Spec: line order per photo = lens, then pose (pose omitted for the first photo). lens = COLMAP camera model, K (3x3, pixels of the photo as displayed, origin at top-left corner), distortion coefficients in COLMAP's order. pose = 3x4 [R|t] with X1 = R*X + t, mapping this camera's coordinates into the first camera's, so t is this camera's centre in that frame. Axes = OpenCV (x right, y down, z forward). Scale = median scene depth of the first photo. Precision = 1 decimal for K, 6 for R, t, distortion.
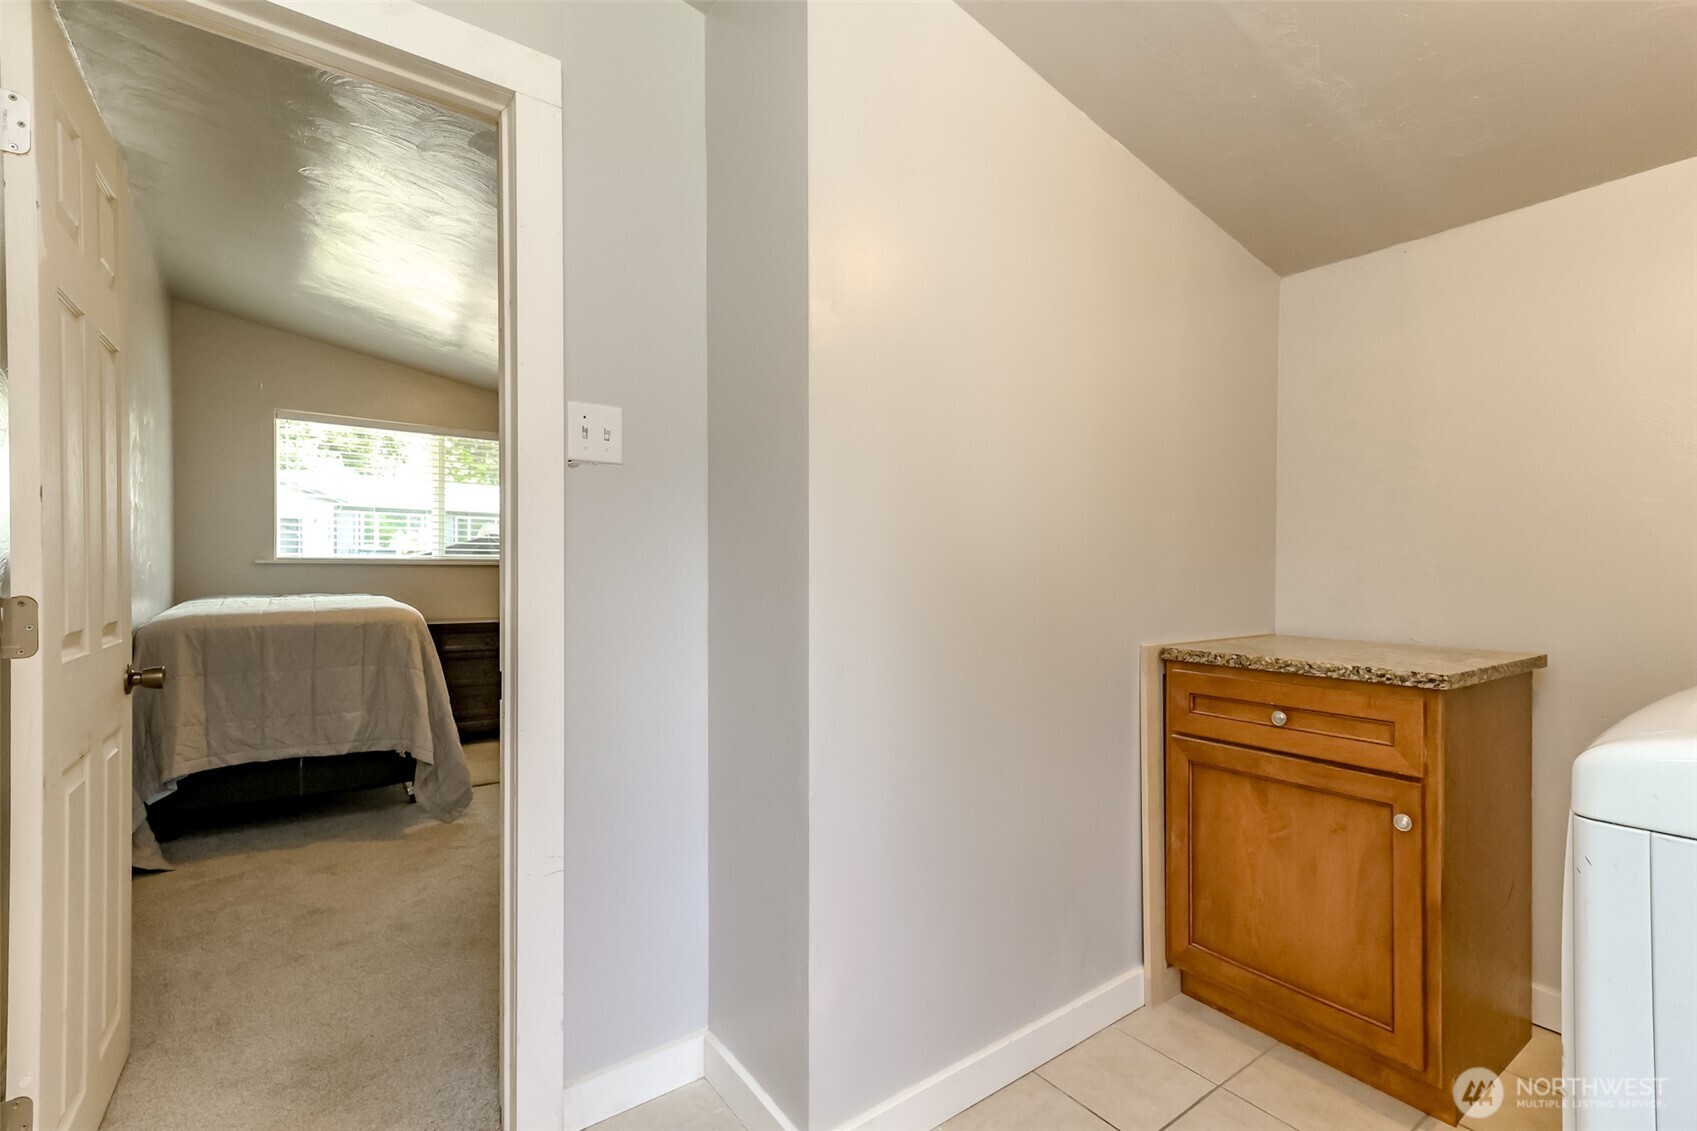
lens RADIAL K [[781.0, 0, 852.3], [0, 781.0, 567.3], [0, 0, 1]] dist [0.021174, 0.001016]
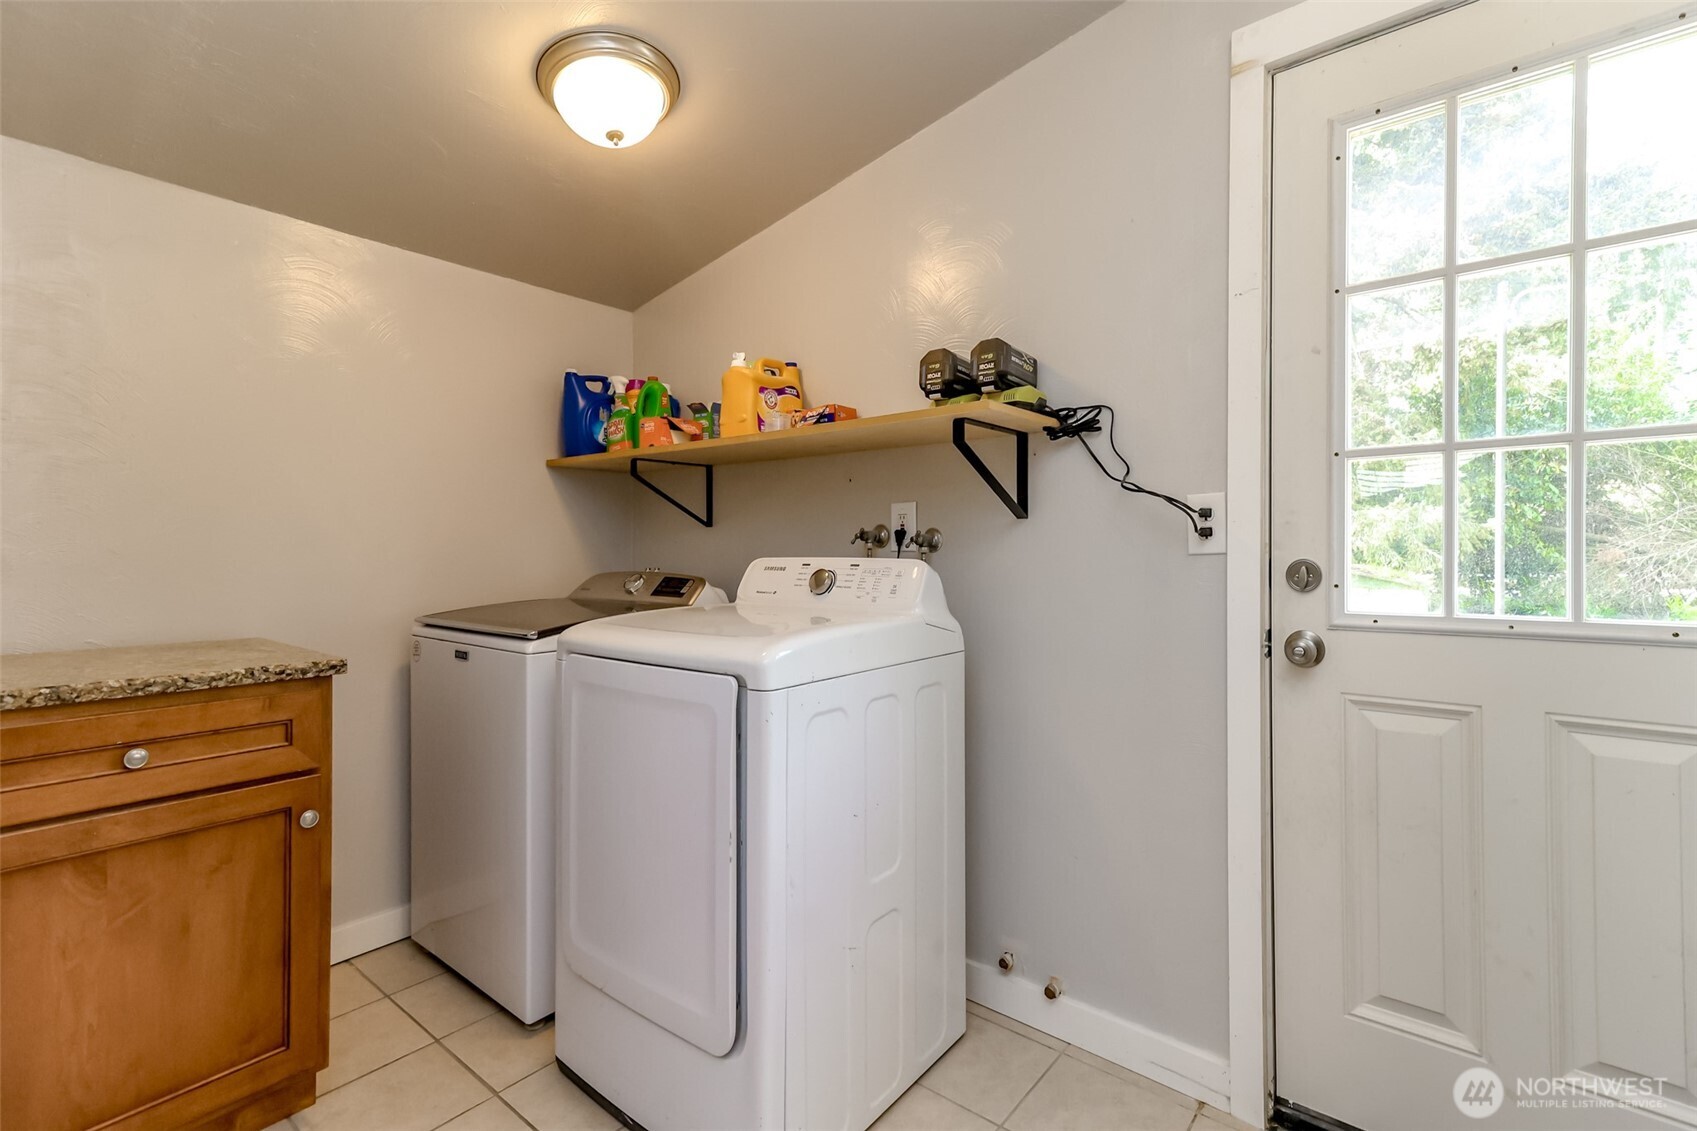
lens RADIAL K [[781.0, 0, 849.1], [0, 781.0, 560.7], [0, 0, 1]] dist [0.021174, 0.001016]
pose [[-0.270311, -0.009556, 0.962726, -0.378014], [-0.000034, 0.999951, 0.009916, -0.003337], [-0.962773, 0.002648, -0.270298, 0.568881]]
